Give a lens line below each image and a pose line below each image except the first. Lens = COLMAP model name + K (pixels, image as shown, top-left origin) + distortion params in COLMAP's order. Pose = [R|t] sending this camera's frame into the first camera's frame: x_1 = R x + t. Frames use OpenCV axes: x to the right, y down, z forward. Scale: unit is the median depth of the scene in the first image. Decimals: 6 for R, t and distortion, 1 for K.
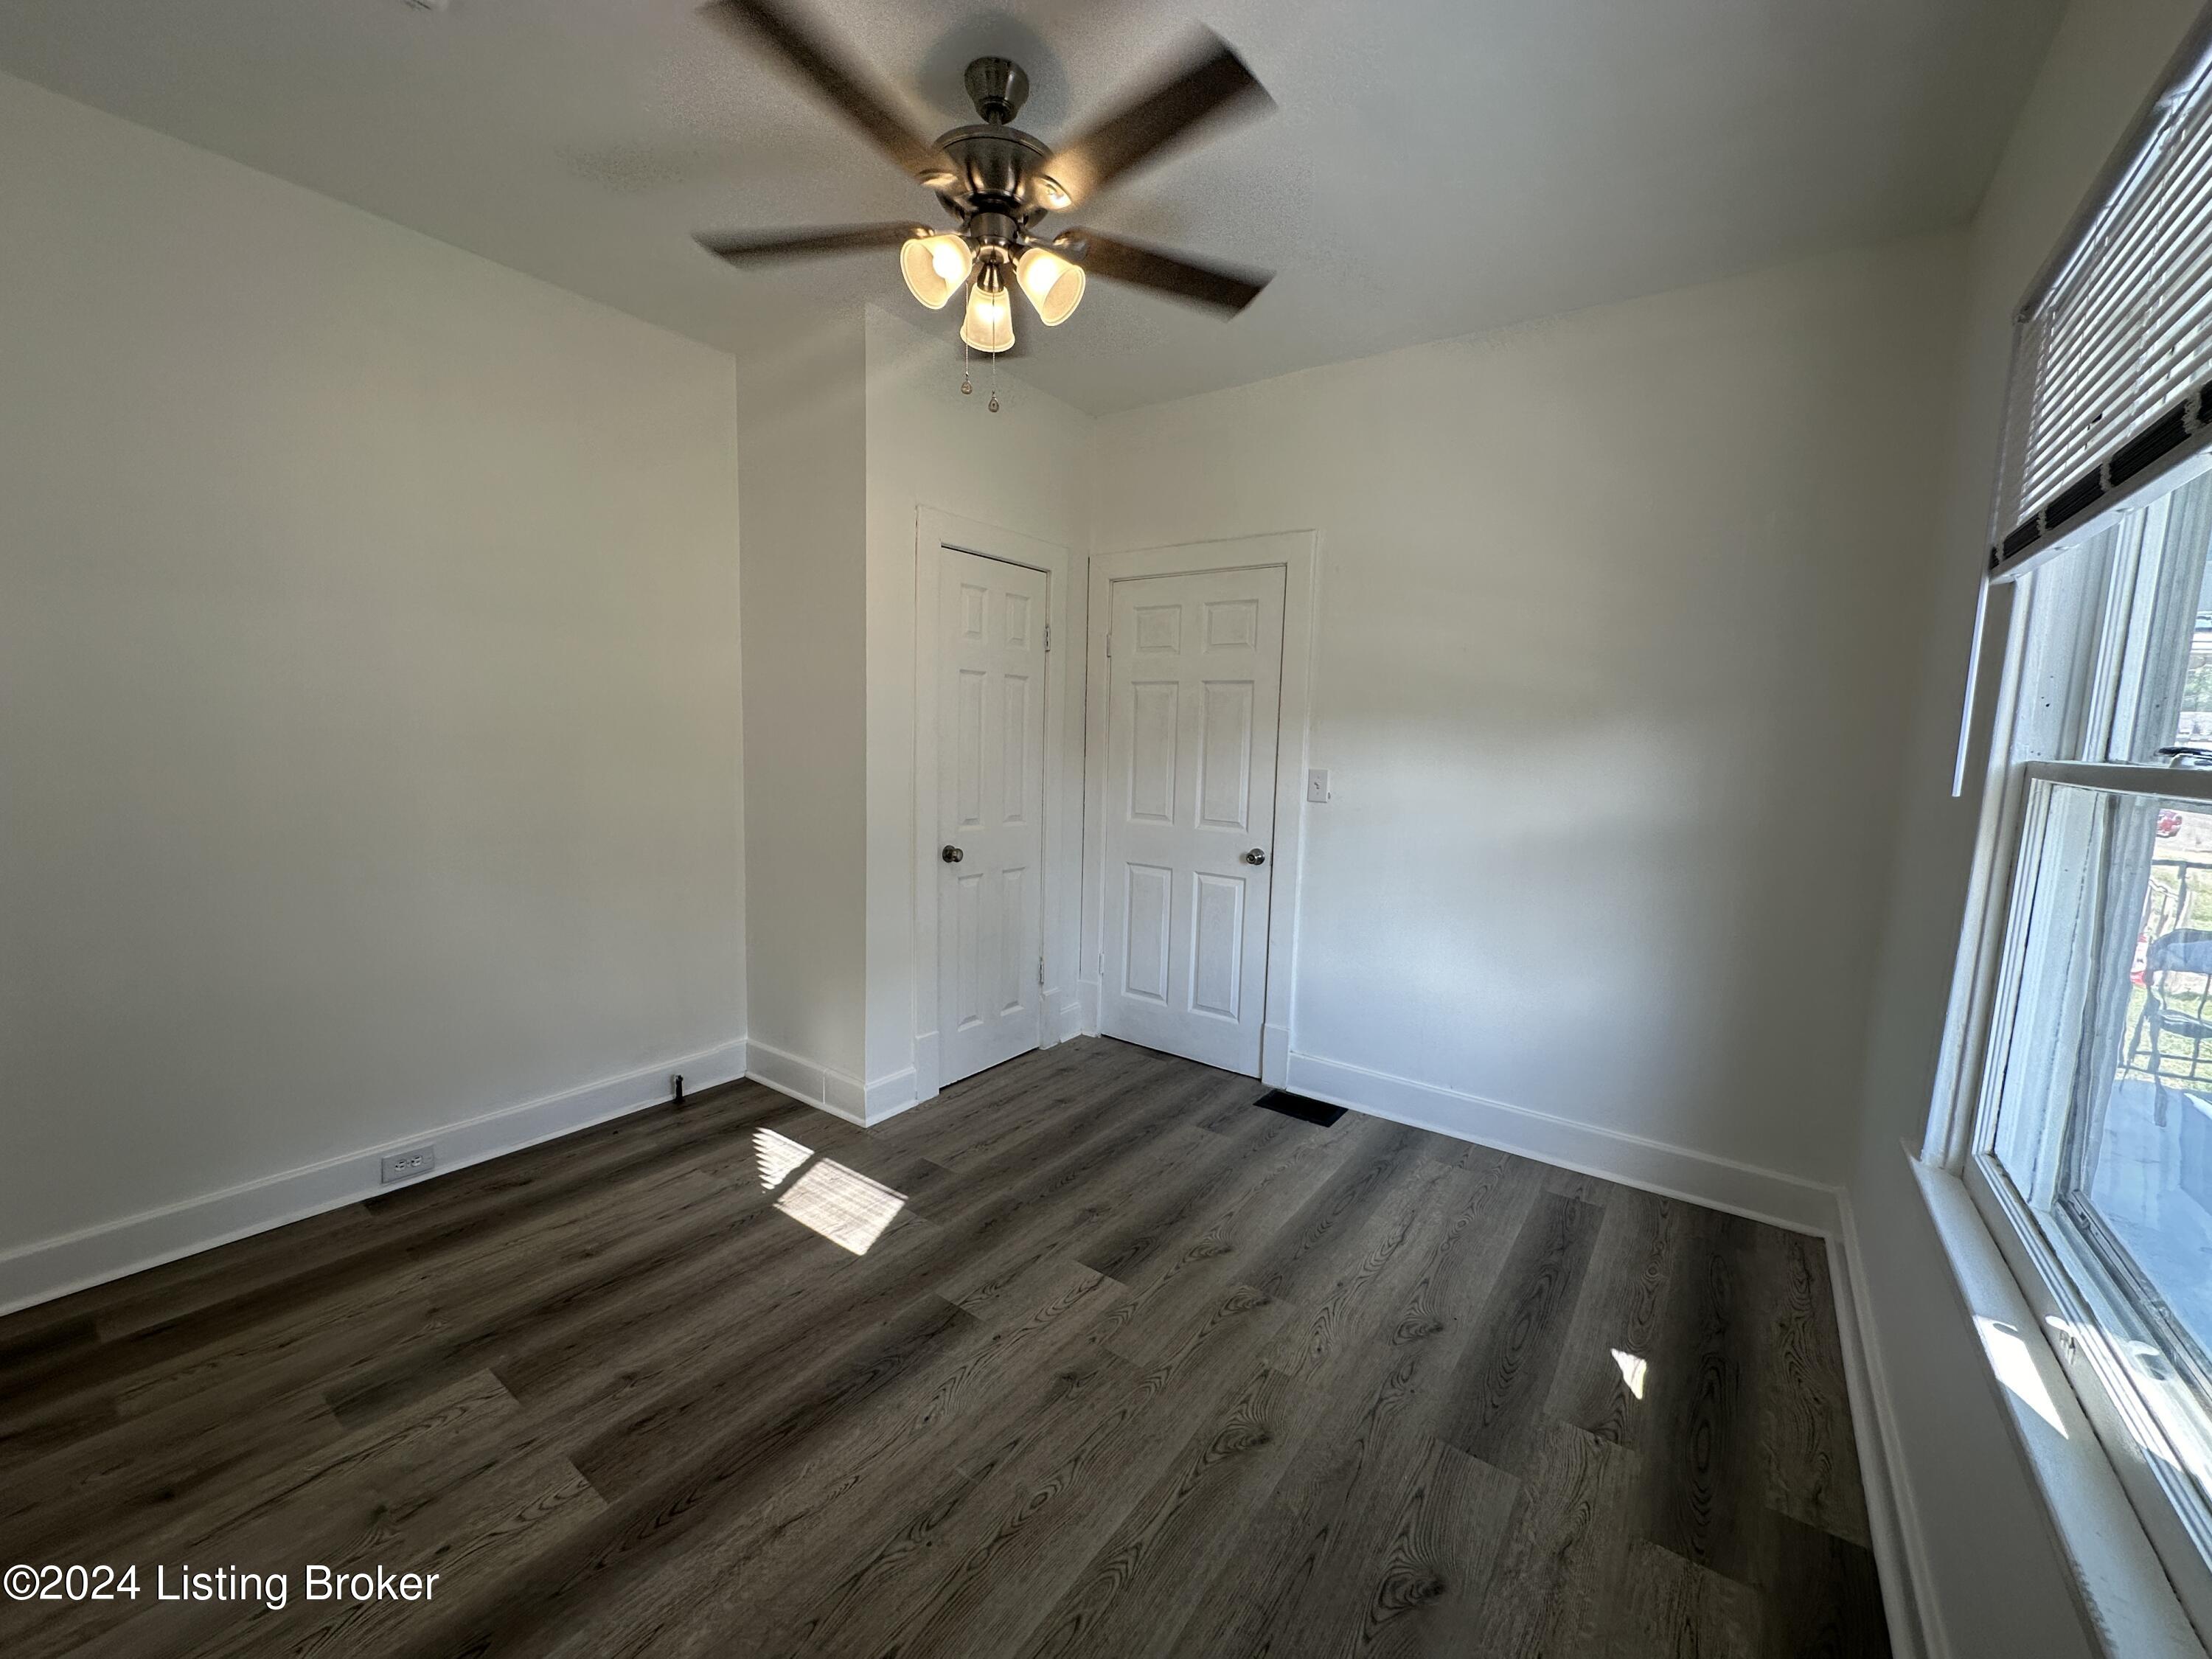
lens RADIAL K [[882.4, 0, 1100.1], [0, 882.4, 827.6], [0, 0, 1]] dist [-0.002340, 0.000000]
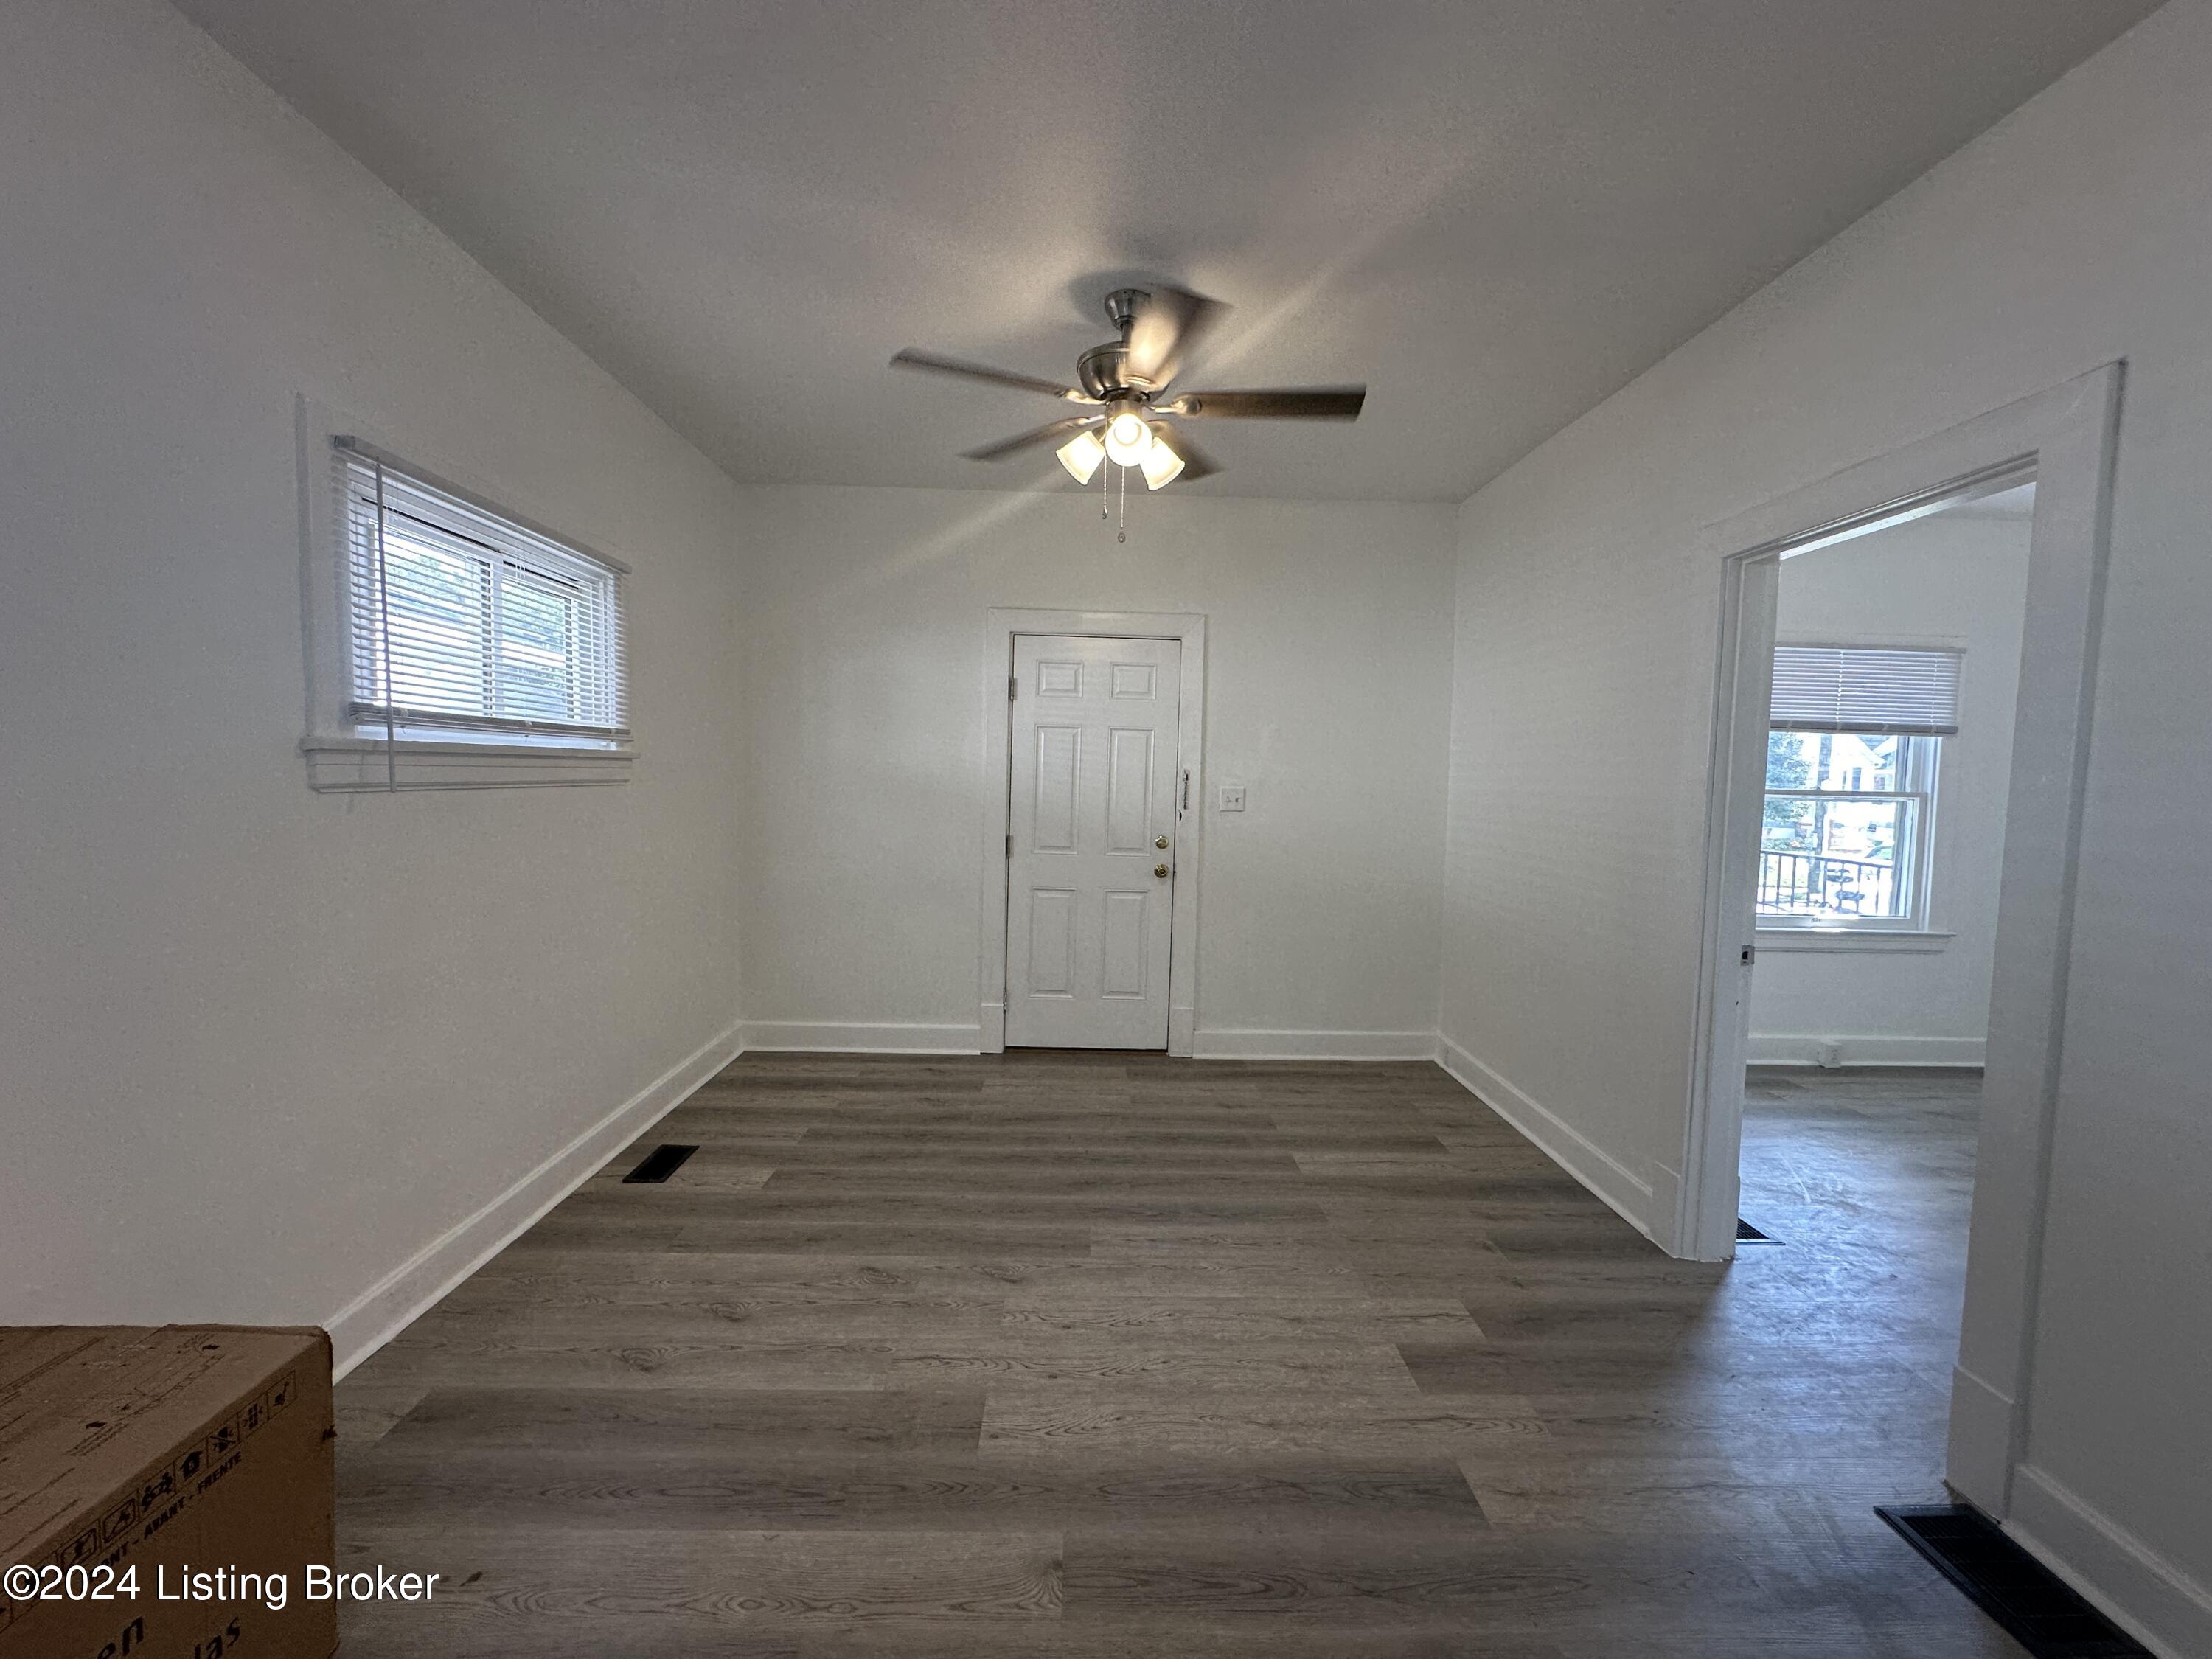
lens RADIAL K [[882.4, 0, 1100.1], [0, 882.4, 827.6], [0, 0, 1]] dist [-0.002340, 0.000000]
pose [[-0.605540, -0.086615, 0.791087, -0.070537], [0.053548, 0.987372, 0.149094, -0.293128], [-0.794011, 0.132643, -0.593255, 2.599337]]
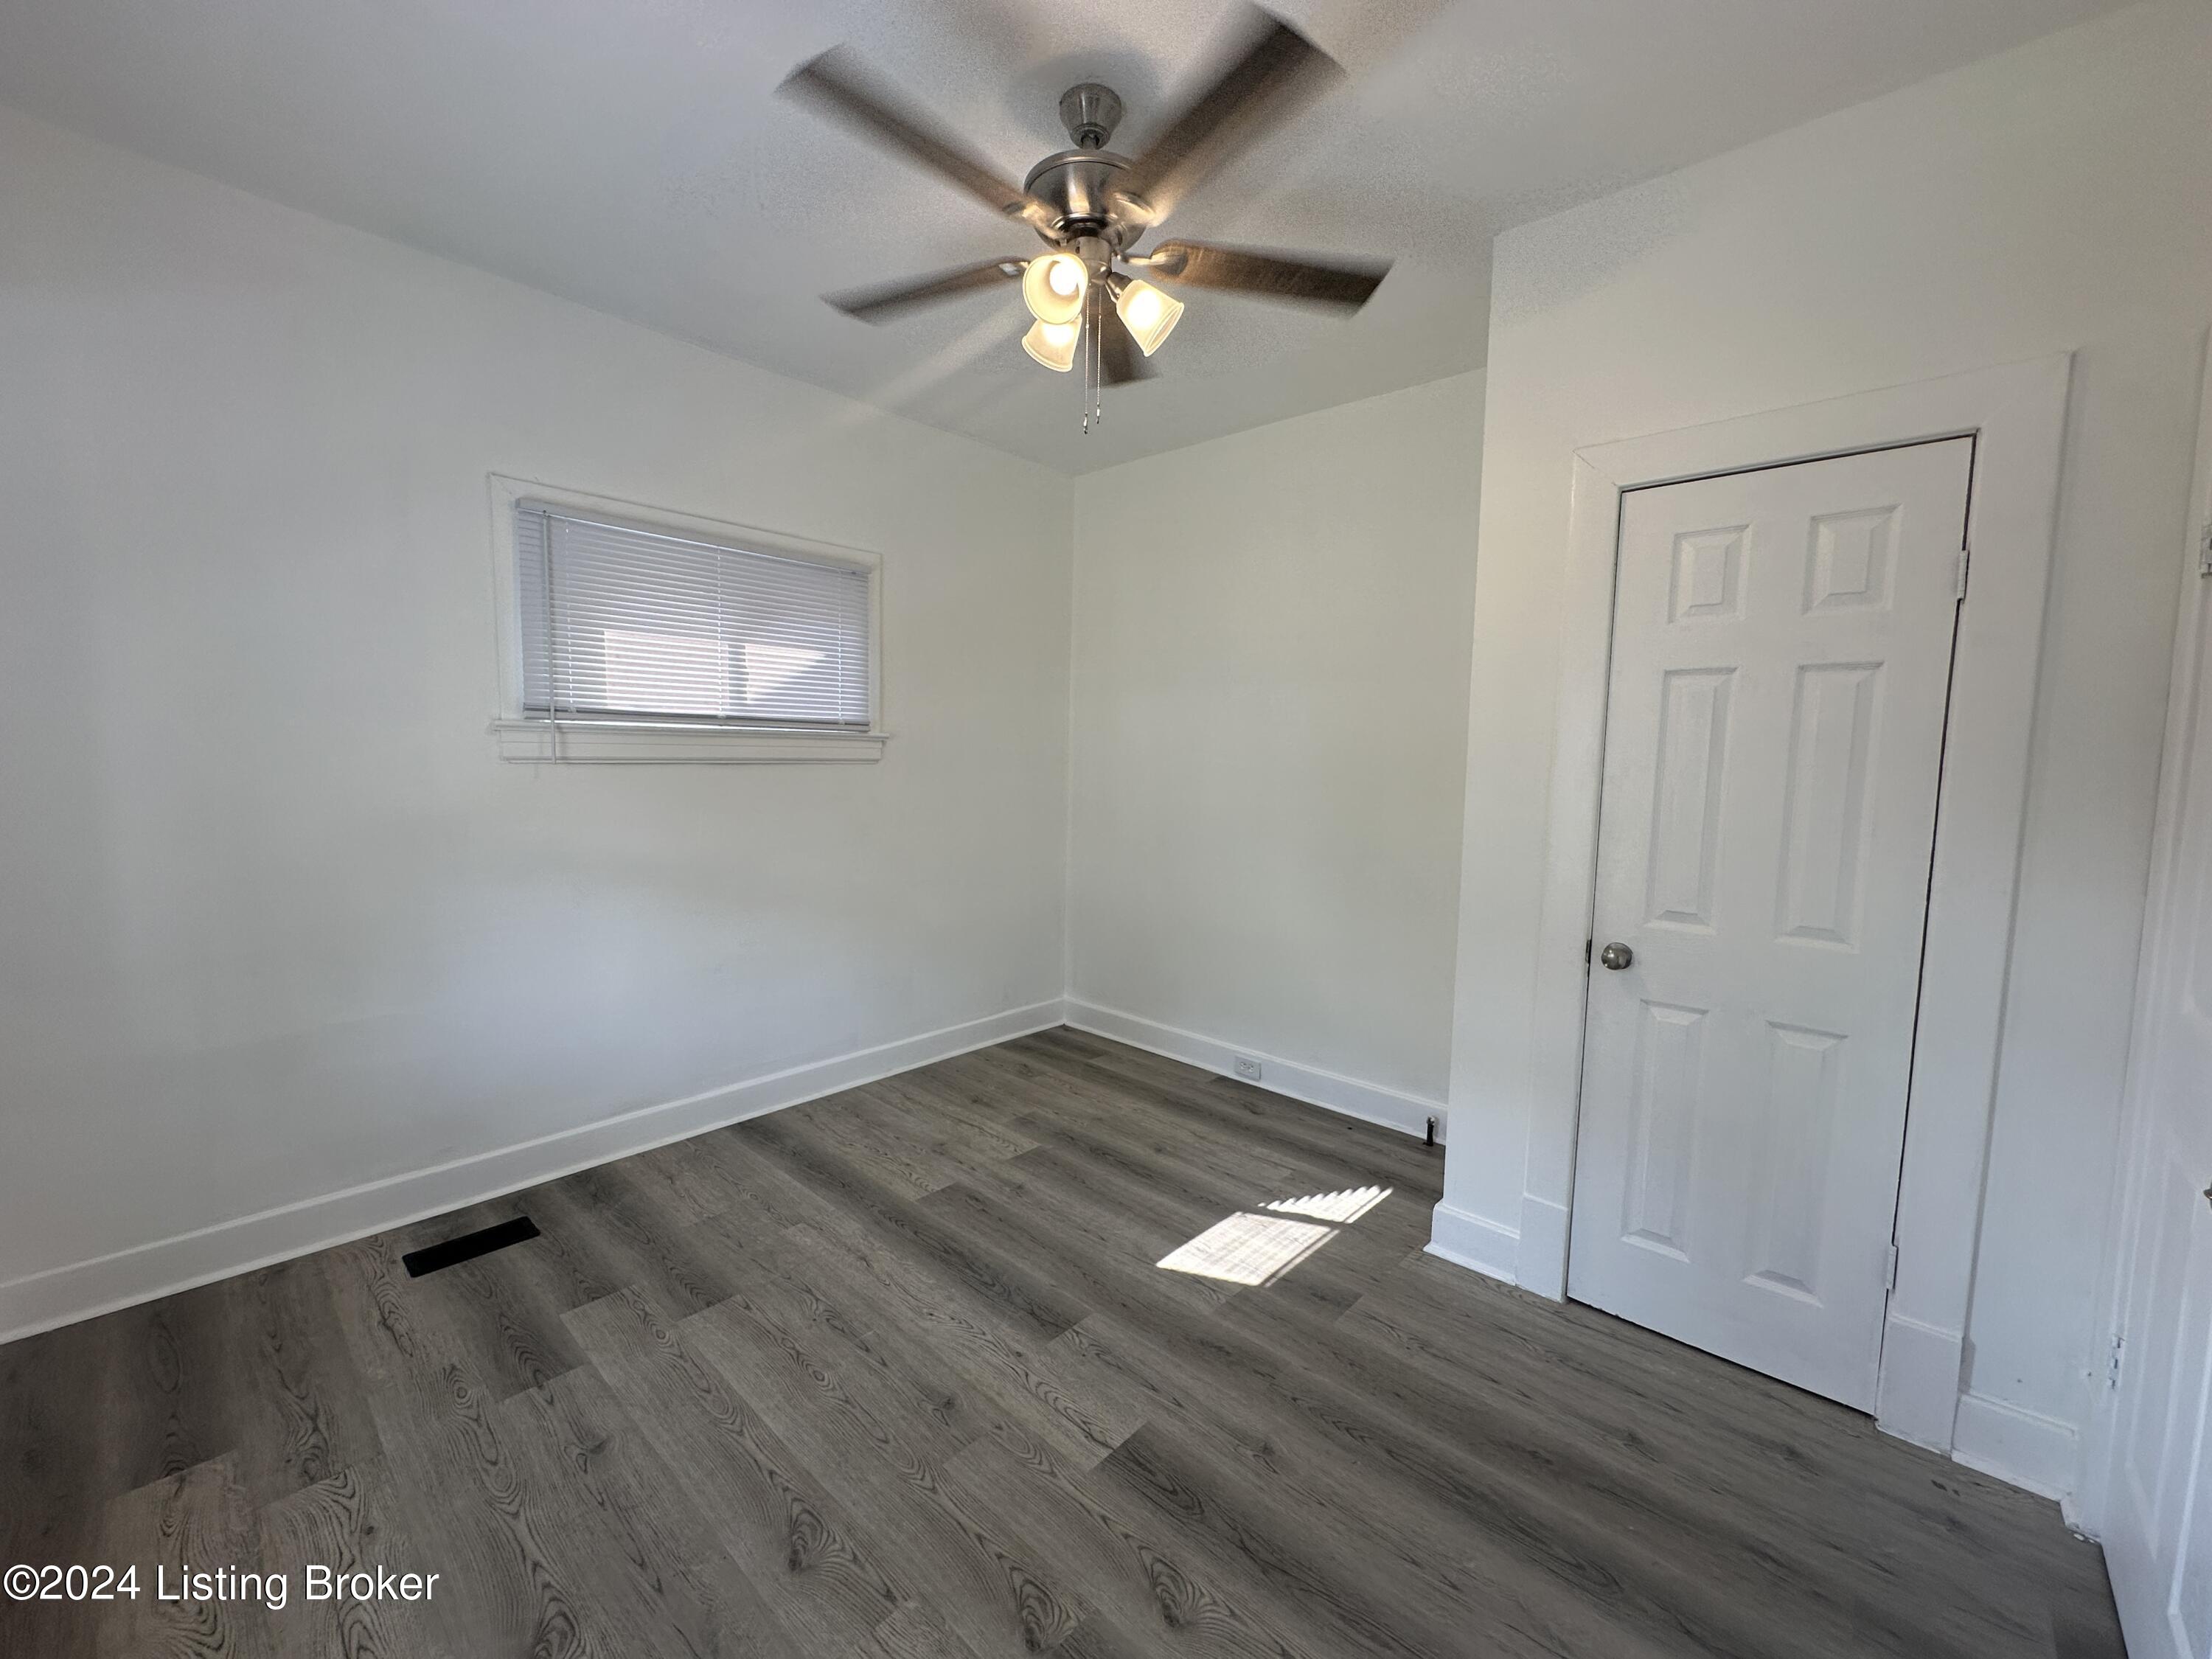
lens RADIAL K [[879.1, 0, 1103.7], [0, 879.1, 831.7], [0, 0, 1]] dist [-0.002518, 0.000459]
pose [[-0.105469, 0.060877, -0.992557, 0.679612], [-0.131783, 0.988465, 0.074629, -0.079540], [0.985652, 0.138674, -0.096229, 0.908459]]
